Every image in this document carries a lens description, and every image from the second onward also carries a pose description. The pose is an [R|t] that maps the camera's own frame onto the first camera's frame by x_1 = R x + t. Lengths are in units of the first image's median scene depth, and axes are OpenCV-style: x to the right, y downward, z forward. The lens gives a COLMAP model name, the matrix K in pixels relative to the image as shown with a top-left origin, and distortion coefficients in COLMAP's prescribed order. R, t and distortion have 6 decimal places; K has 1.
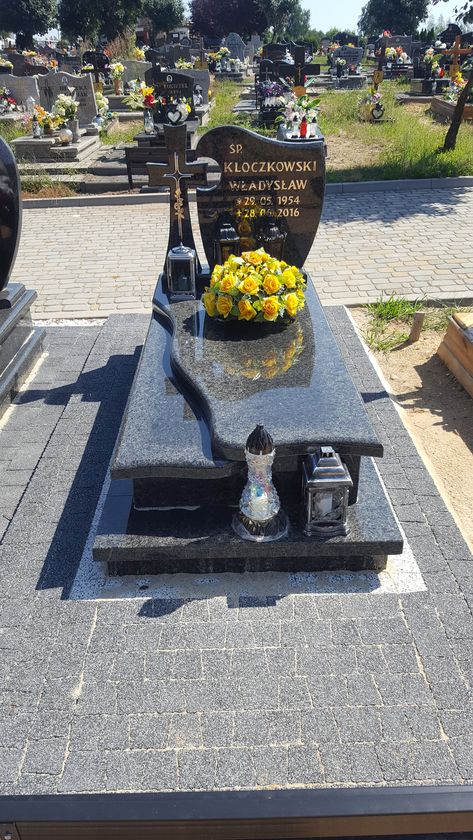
lens RADIAL K [[643.9, 0, 236.5], [0, 643.9, 420.0], [0, 0, 1]] dist [0.088987, -0.166837]
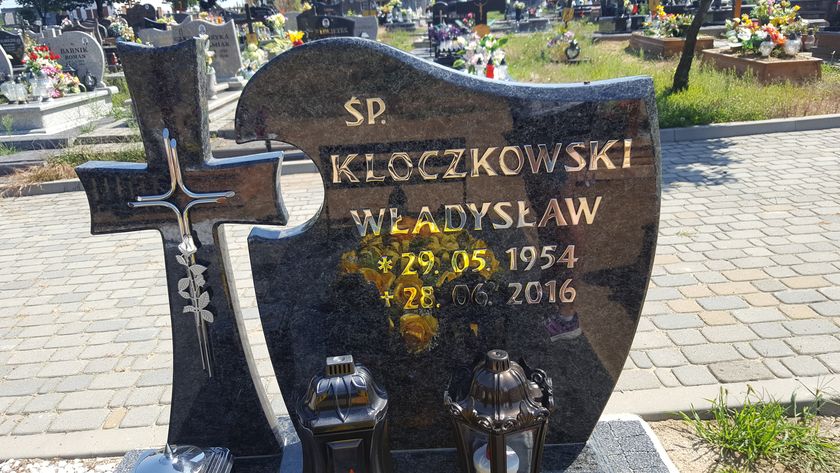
lens RADIAL K [[643.9, 0, 422.4], [0, 643.9, 264.7], [0, 0, 1]] dist [0.088987, -0.166837]
pose [[0.999226, -0.039215, 0.003127, 0.006532], [0.039261, 0.989040, -0.142330, -0.089739], [0.002489, 0.142343, 0.989814, 0.211409]]
